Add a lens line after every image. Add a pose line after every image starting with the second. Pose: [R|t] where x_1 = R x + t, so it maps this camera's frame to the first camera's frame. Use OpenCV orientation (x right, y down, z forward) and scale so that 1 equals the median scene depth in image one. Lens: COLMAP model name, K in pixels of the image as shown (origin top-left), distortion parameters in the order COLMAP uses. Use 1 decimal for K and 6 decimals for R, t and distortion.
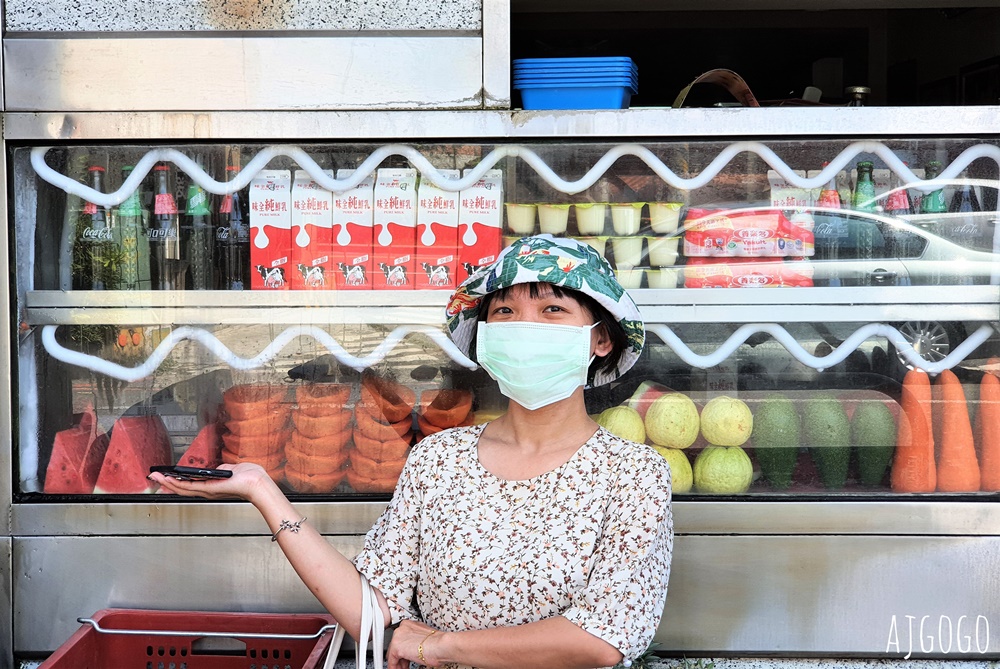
lens RADIAL K [[1502.1, 0, 497.5], [0, 1502.1, 281.4], [0, 0, 1]] dist [0.032467, 0.062220]
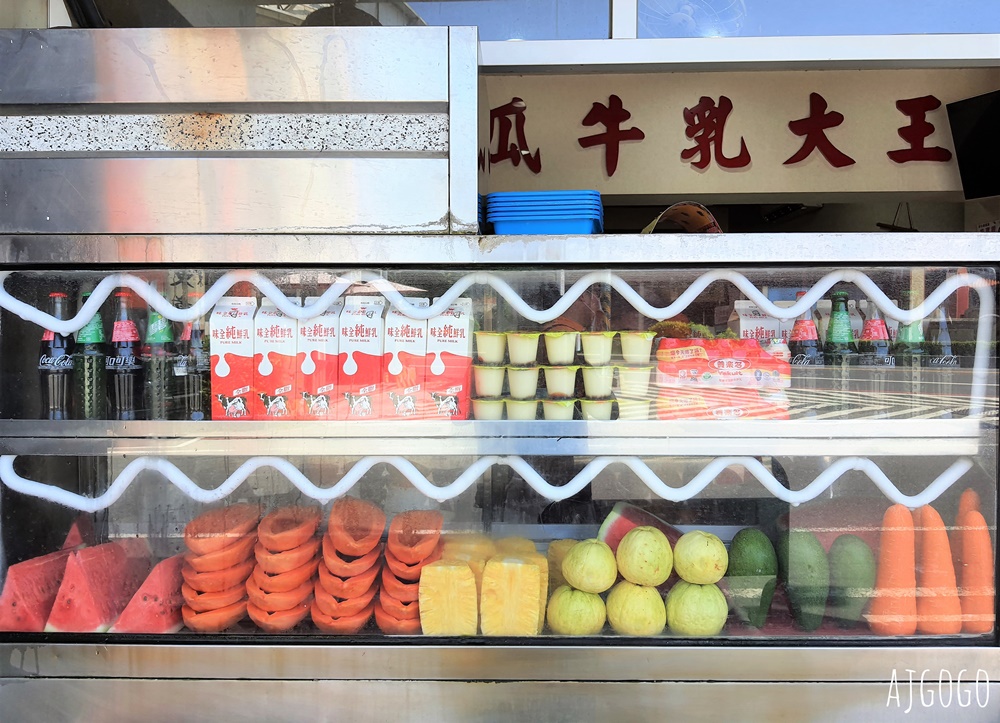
lens RADIAL K [[849.9, 0, 500.0], [0, 849.9, 361.5], [0, 0, 1]] dist [0.006215, -0.000549]
pose [[0.999986, 0.004551, -0.002653, 0.024038], [-0.004603, 0.999792, -0.019856, -0.022086], [0.002562, 0.019867, 0.999799, 0.452168]]
